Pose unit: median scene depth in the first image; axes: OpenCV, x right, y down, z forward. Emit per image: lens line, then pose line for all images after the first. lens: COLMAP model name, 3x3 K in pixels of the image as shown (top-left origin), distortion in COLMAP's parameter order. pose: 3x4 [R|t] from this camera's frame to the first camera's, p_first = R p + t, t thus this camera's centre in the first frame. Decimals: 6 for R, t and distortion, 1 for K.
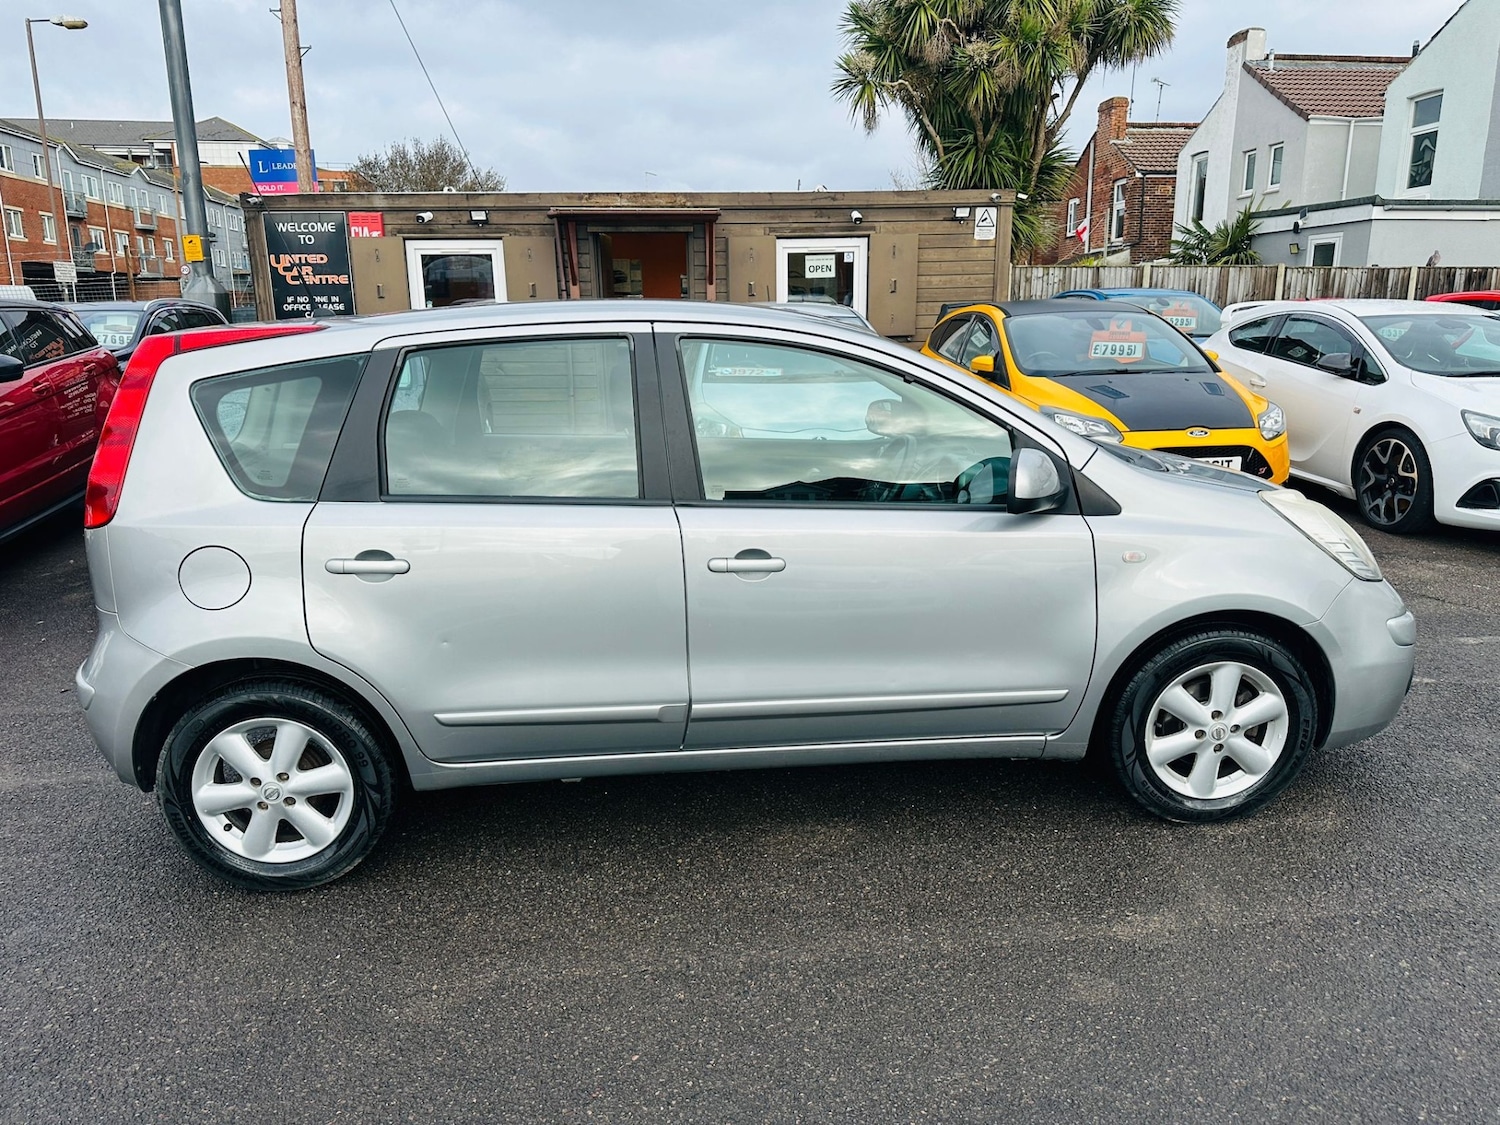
lens RADIAL K [[1064.8, 0, 756.2], [0, 1064.8, 569.9], [0, 0, 1]] dist [0.039396, -0.042440]
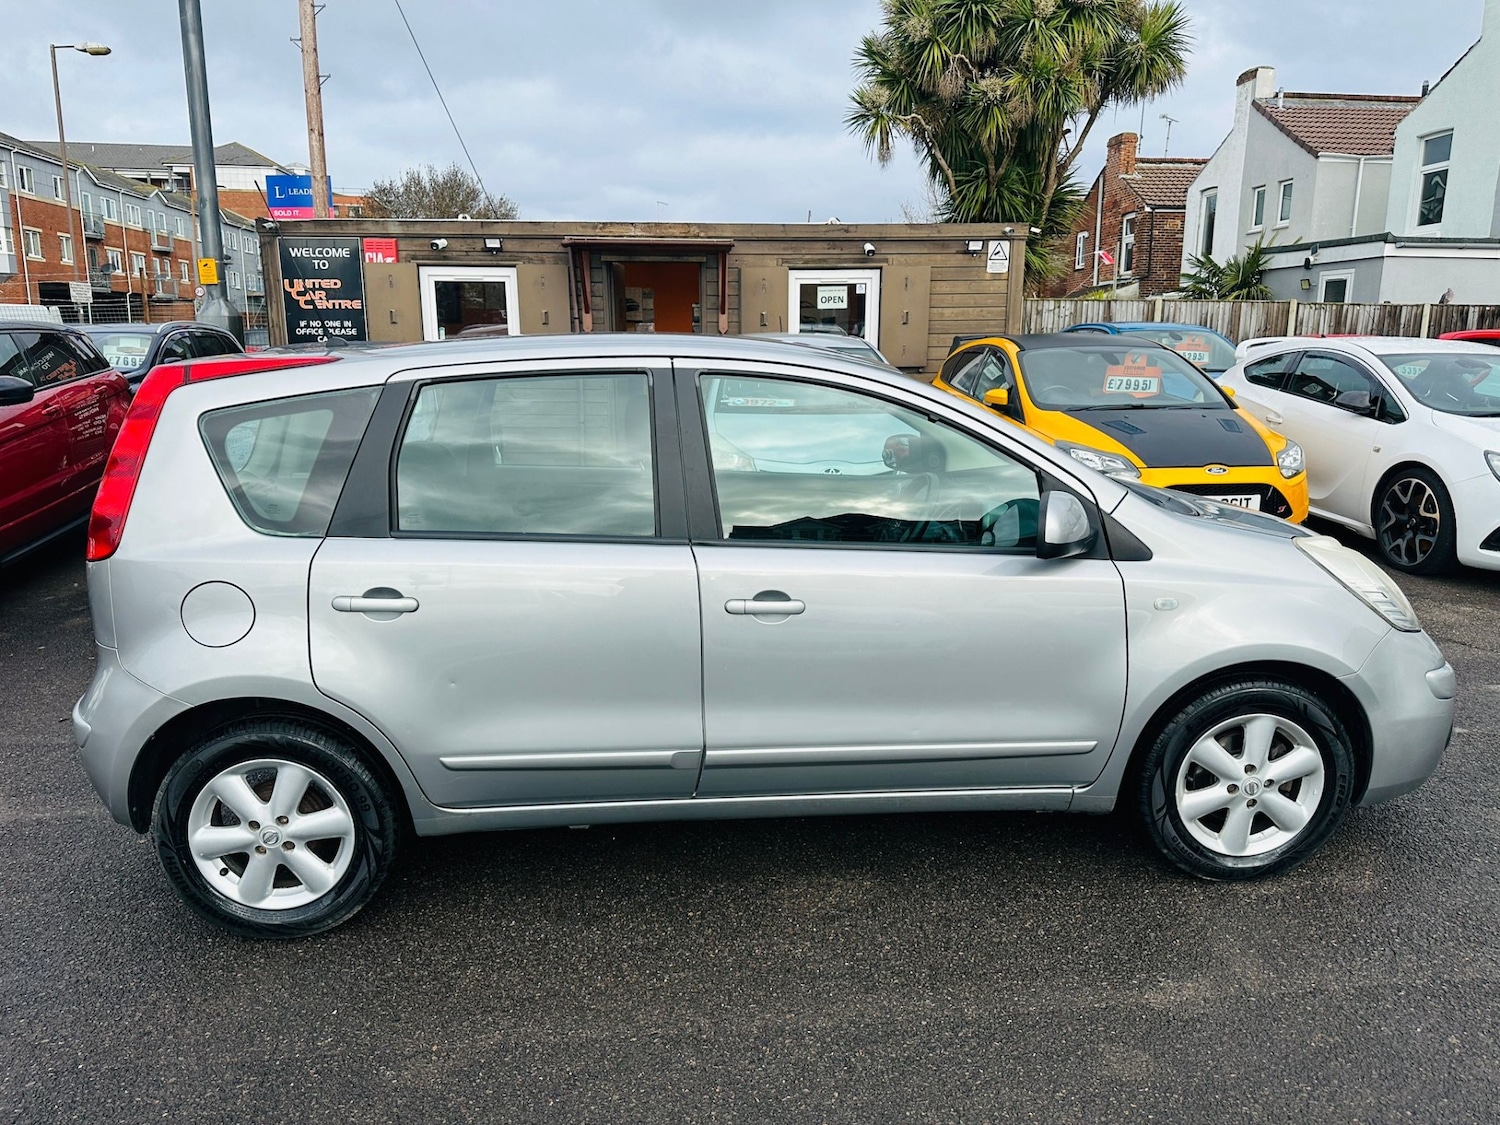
lens RADIAL K [[1064.8, 0, 753.9], [0, 1064.8, 563.4], [0, 0, 1]] dist [0.039396, -0.042440]
pose [[0.999887, 0.013527, -0.006630, -0.003851], [-0.013719, 0.999460, -0.029858, -0.004473], [0.006222, 0.029945, 0.999532, 0.008647]]
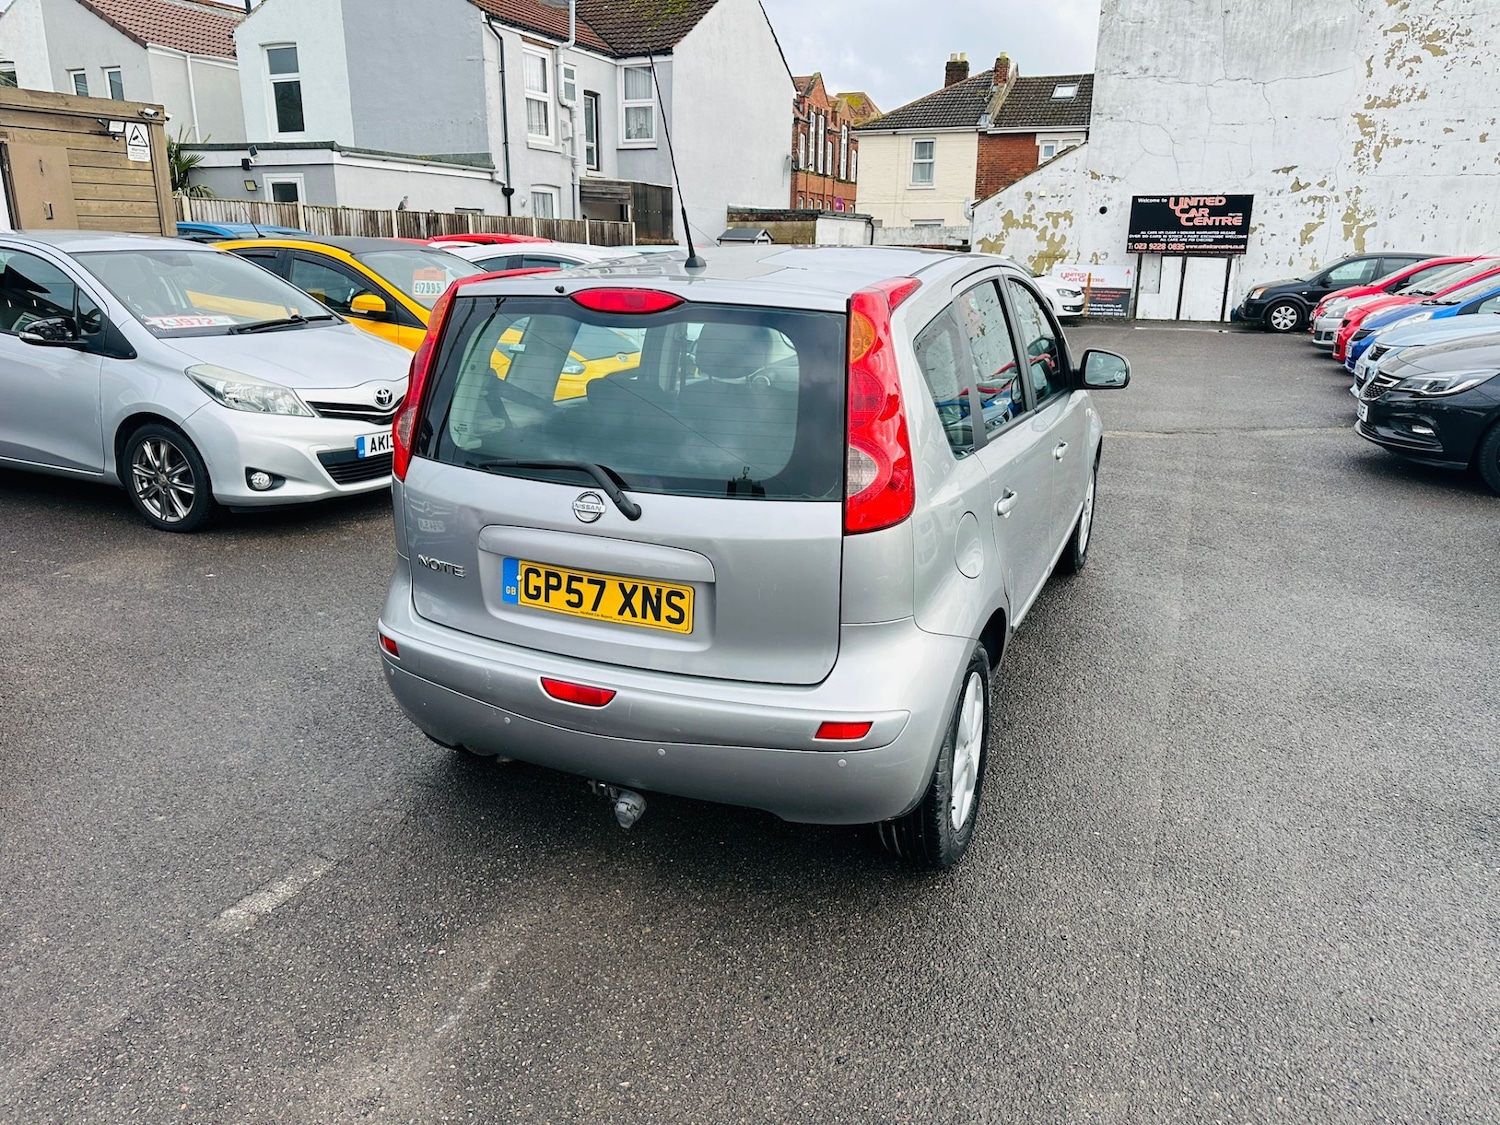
lens RADIAL K [[1064.8, 0, 748.0], [0, 1064.8, 564.1], [0, 0, 1]] dist [0.039396, -0.042440]
pose [[0.466982, -0.243867, 0.849974, -0.394485], [0.198803, 0.965566, 0.167807, -0.048861], [-0.861629, 0.090614, 0.499384, 0.195227]]
